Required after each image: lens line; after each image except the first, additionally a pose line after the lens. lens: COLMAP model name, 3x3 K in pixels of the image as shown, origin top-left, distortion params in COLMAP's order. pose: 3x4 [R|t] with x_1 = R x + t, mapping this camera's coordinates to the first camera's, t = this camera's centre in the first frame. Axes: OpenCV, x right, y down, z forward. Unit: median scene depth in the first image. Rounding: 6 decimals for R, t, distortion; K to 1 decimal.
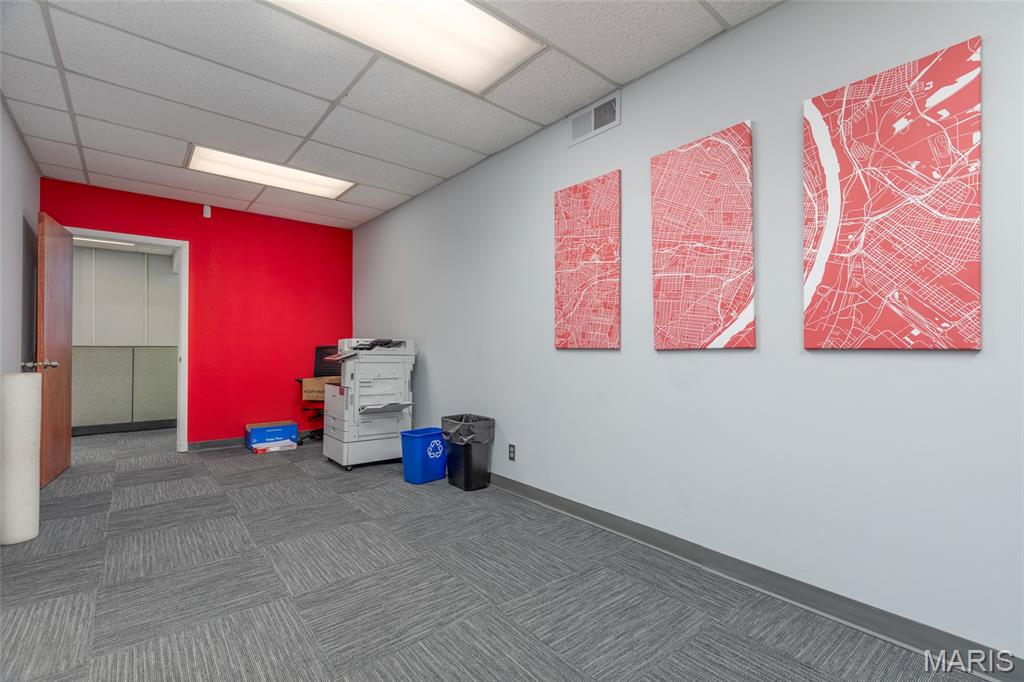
lens RADIAL K [[464.3, 0, 514.7], [0, 464.3, 342.2], [0, 0, 1]] dist [-0.004558, -0.000605]
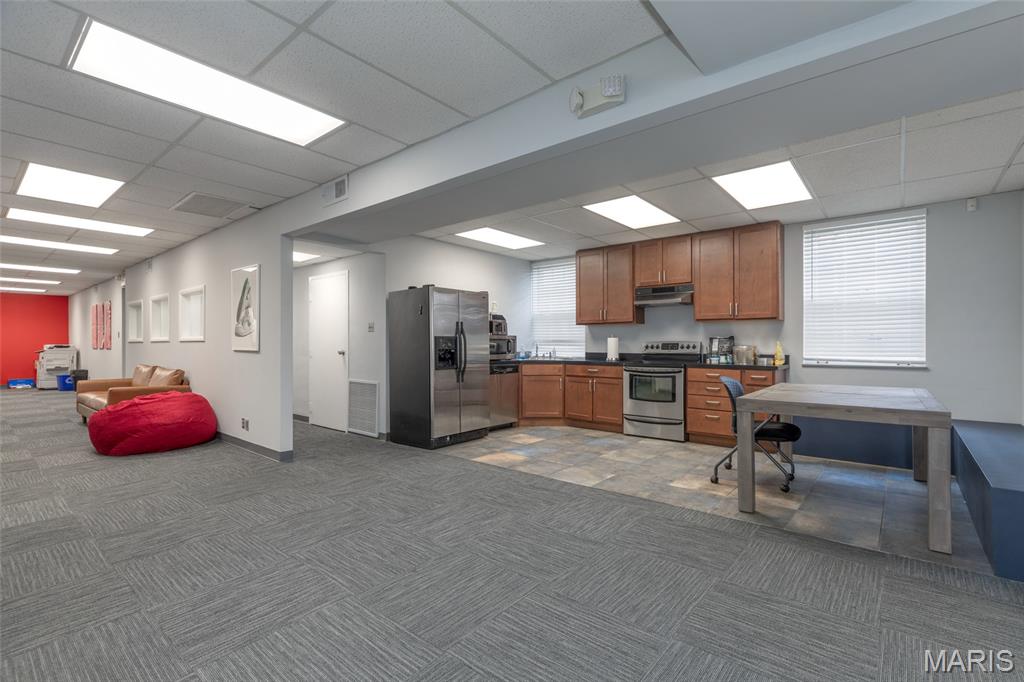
lens RADIAL K [[464.3, 0, 522.3], [0, 464.3, 341.9], [0, 0, 1]] dist [-0.004558, -0.000605]
pose [[0.982286, -0.000833, 0.187386, 1.731673], [-0.000145, 0.999986, 0.005206, -0.036684], [-0.187387, -0.005141, 0.982273, -2.024176]]
